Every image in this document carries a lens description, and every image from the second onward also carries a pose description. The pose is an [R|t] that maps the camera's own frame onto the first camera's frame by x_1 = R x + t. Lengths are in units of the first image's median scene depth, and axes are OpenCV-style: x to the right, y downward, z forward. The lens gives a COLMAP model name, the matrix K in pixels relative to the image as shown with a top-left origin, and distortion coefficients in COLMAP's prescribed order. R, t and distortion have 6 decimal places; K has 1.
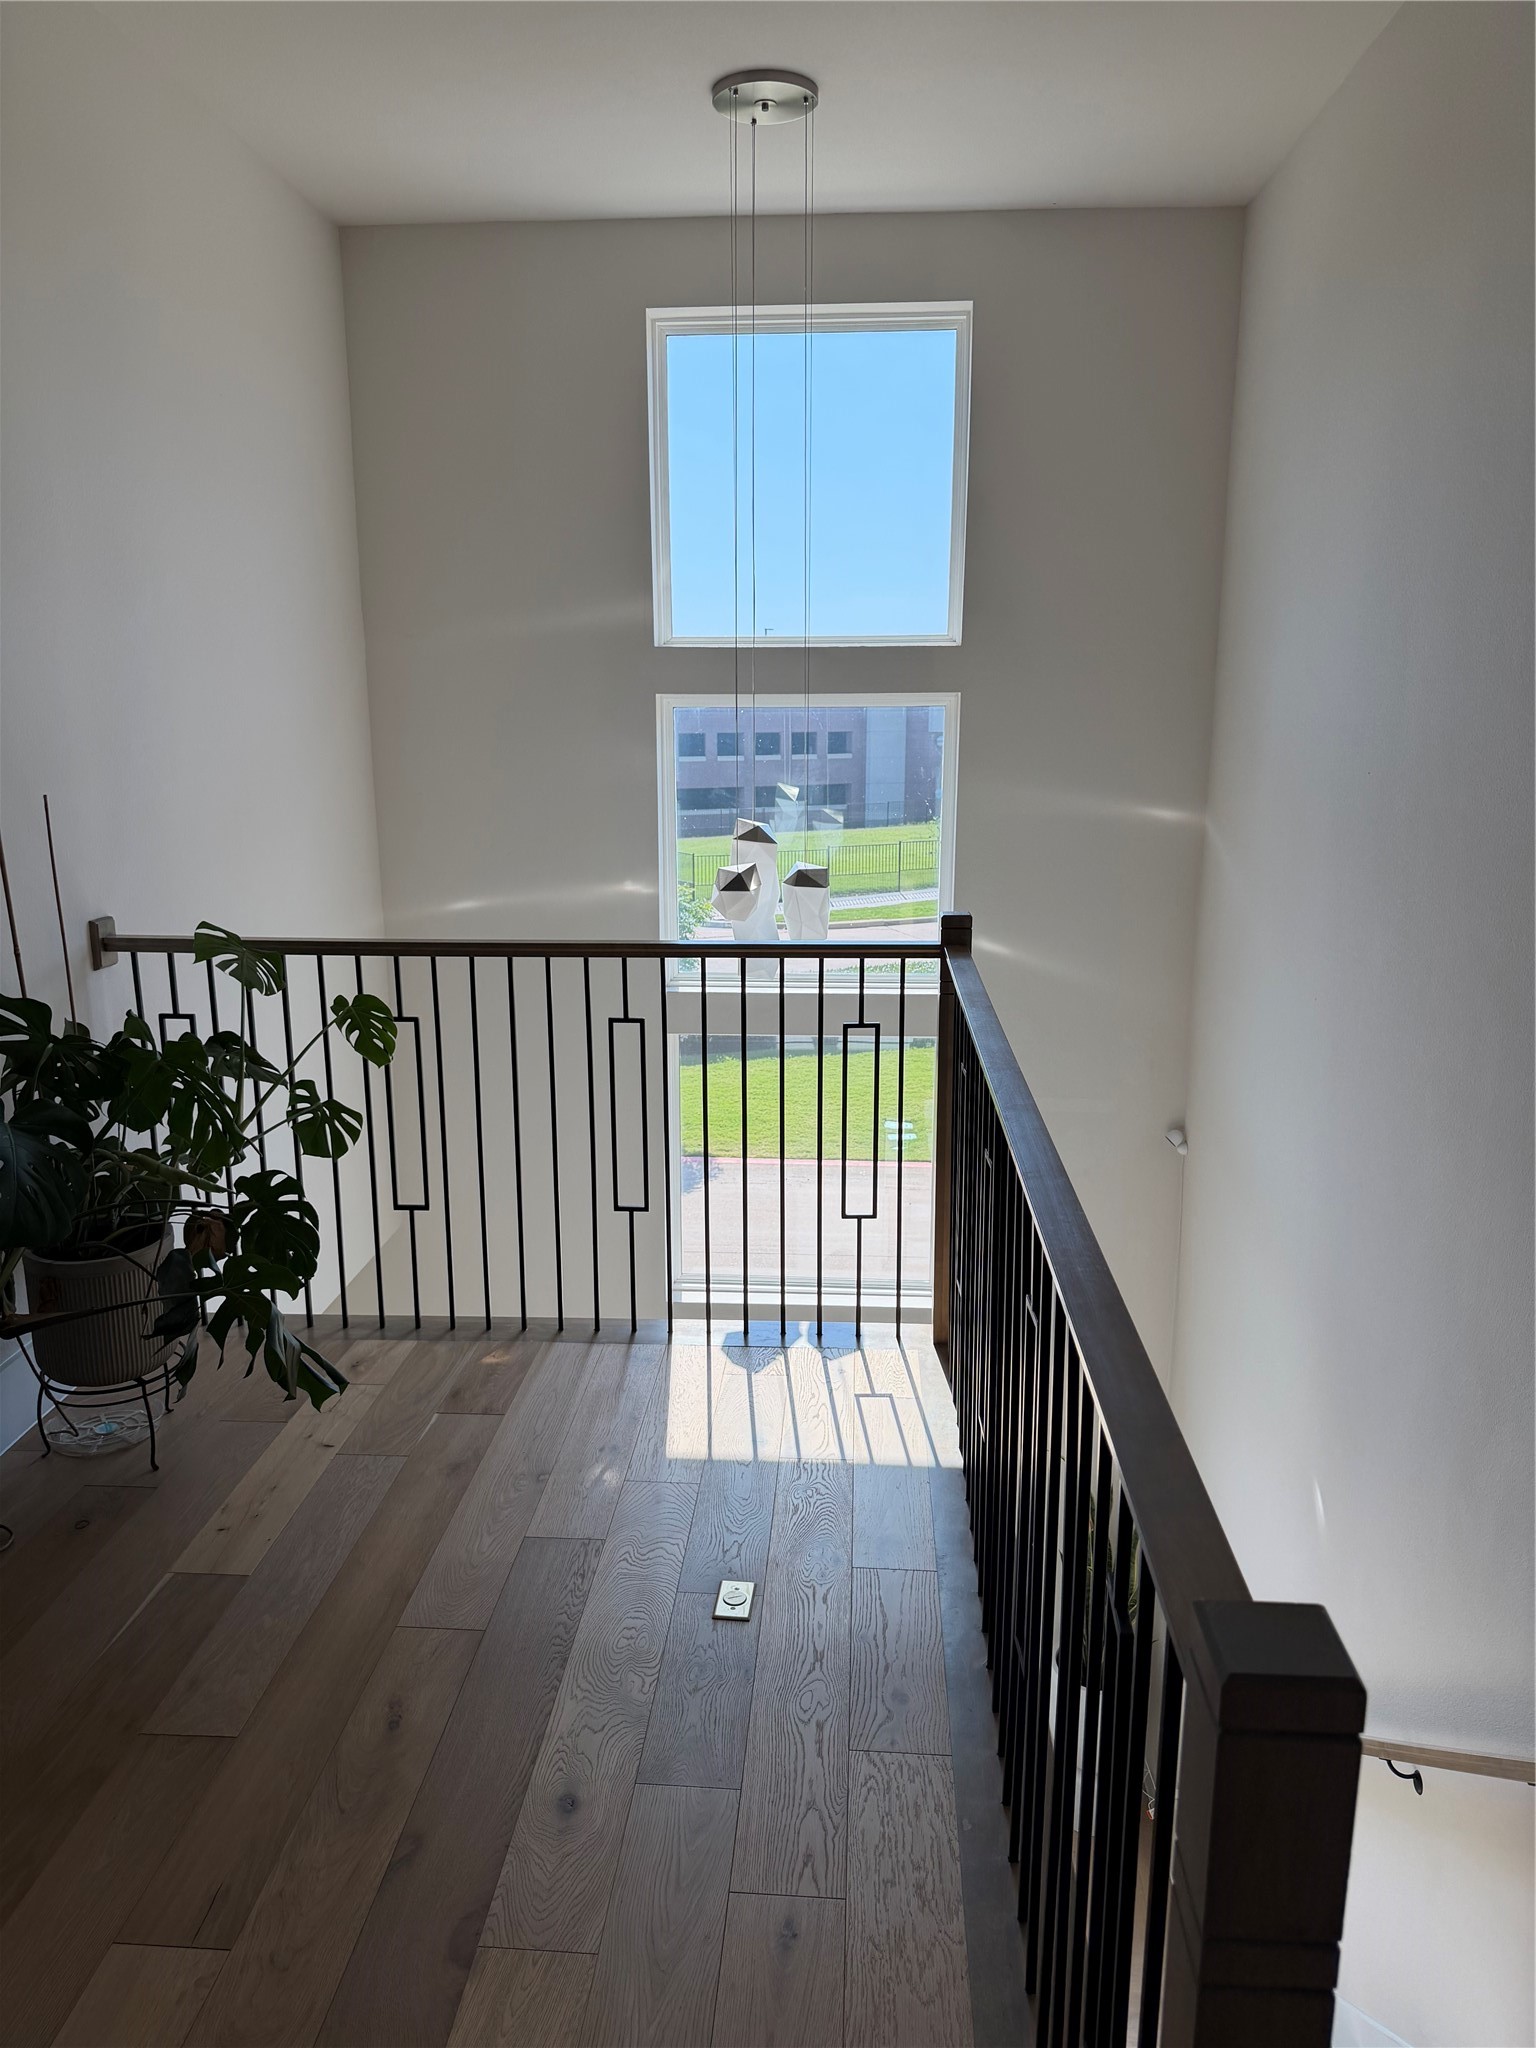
lens RADIAL K [[1447.5, 0, 766.4], [0, 1447.5, 1039.2], [0, 0, 1]] dist [0.049151, -0.054038]
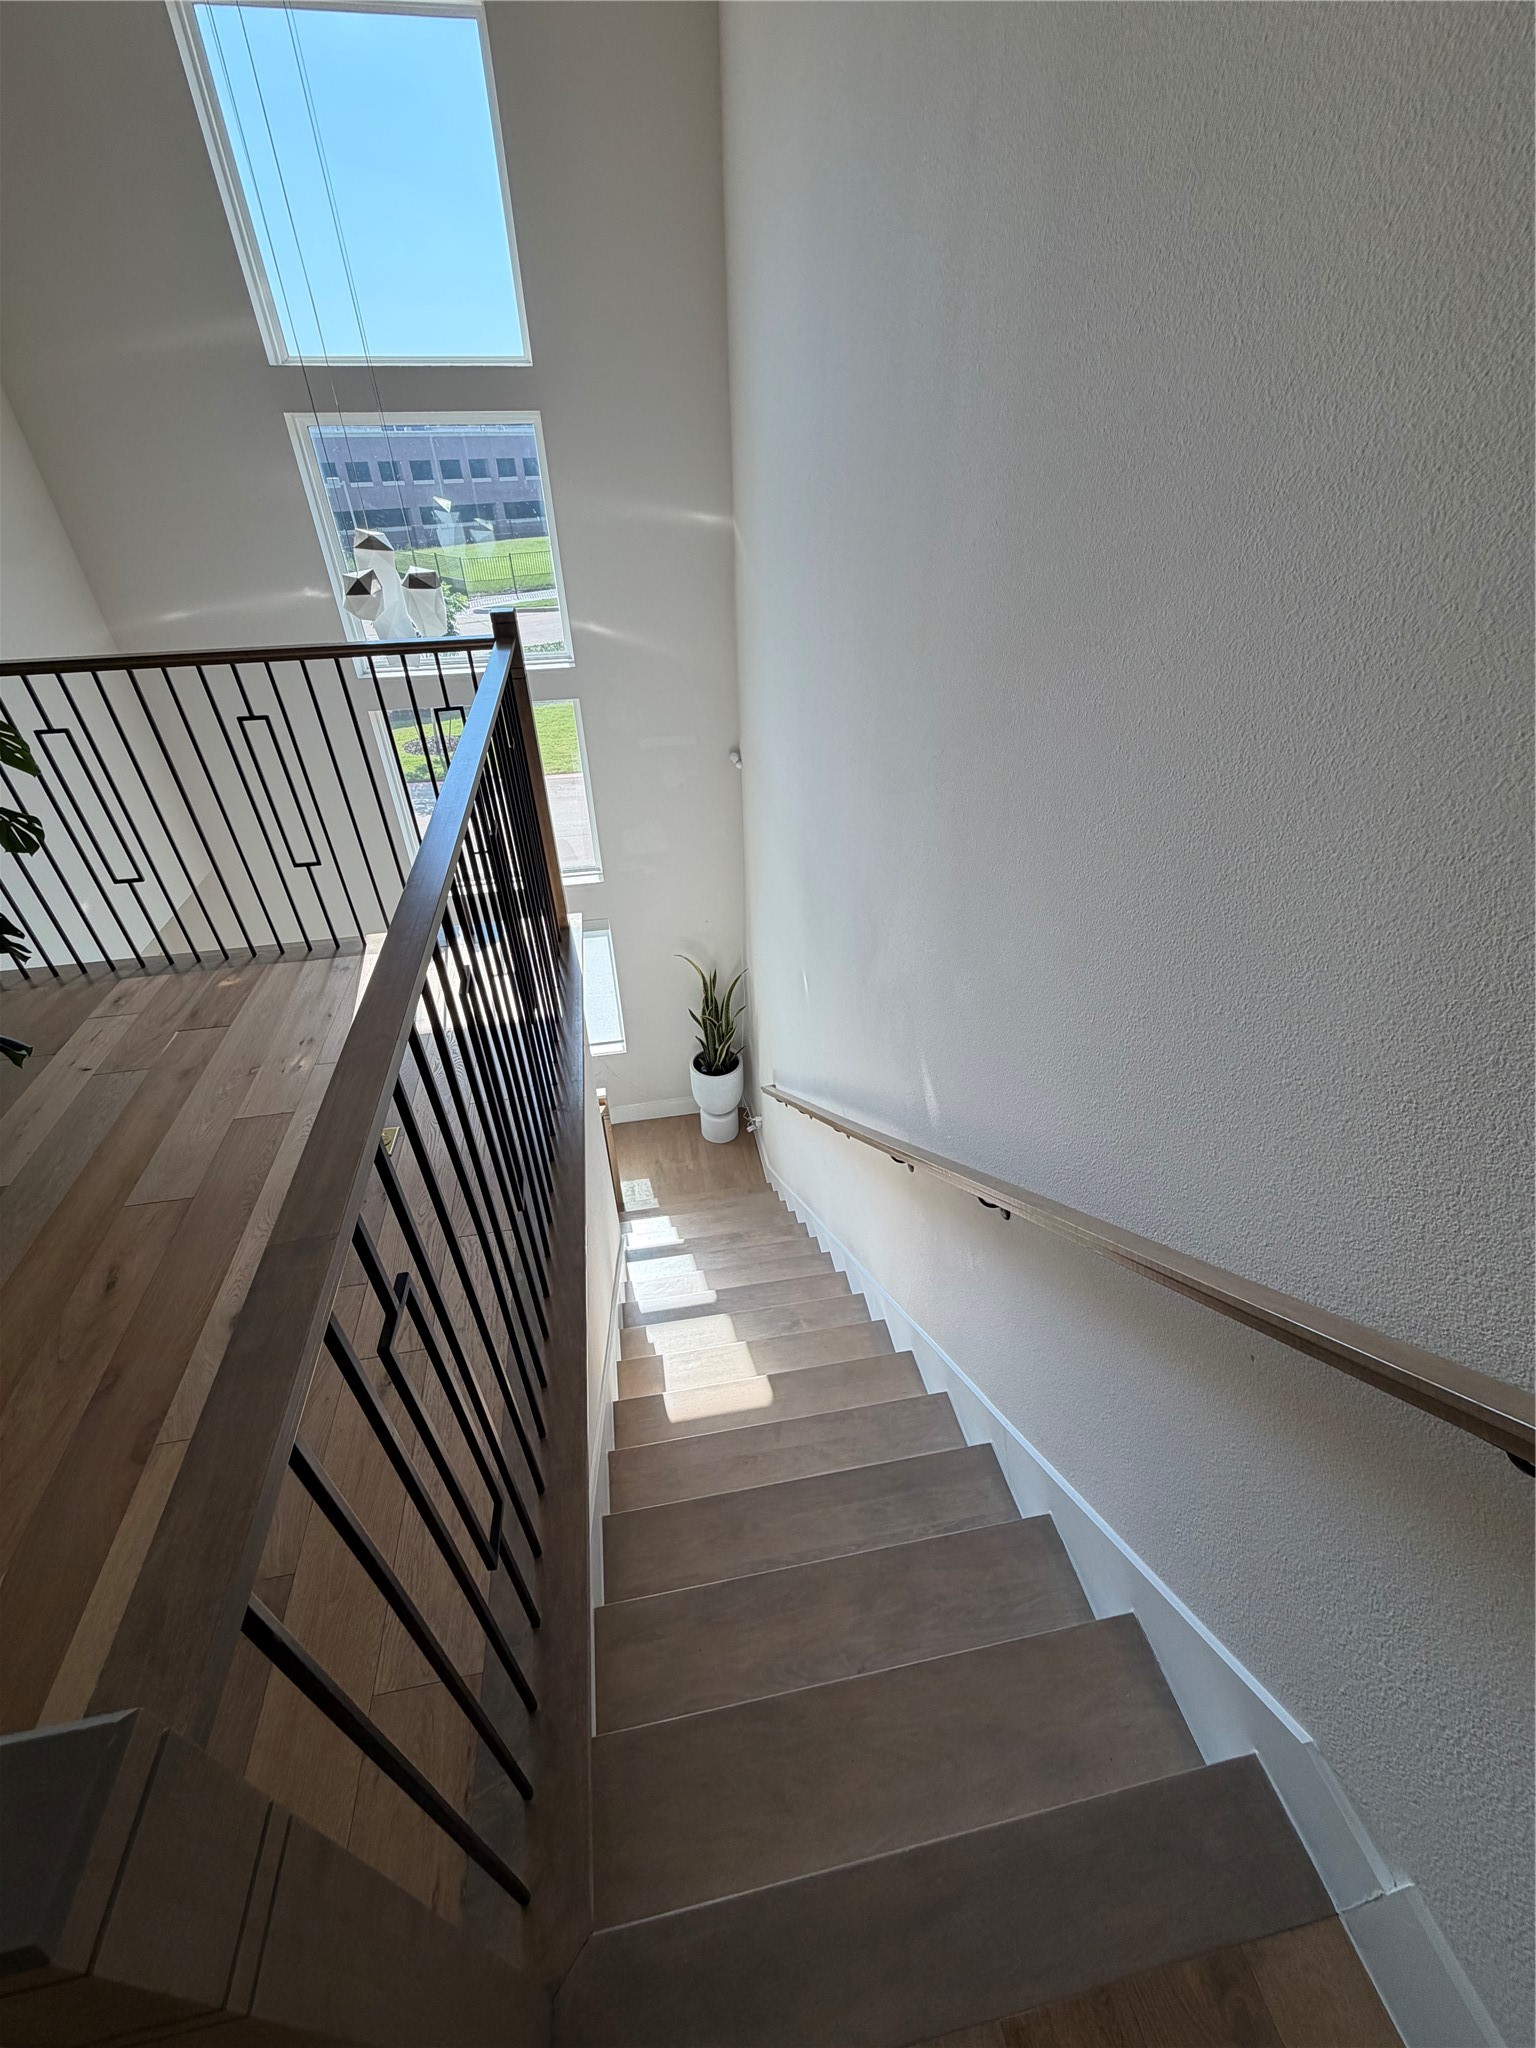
lens RADIAL K [[818.6, 0, 768.7], [0, 818.6, 1023.8], [0, 0, 1]] dist [0.000918, -0.000585]
pose [[0.968623, -0.150332, 0.197911, 0.154892], [0.062235, 0.917662, 0.392459, -0.019846], [-0.240615, -0.367828, 0.898224, 0.152205]]
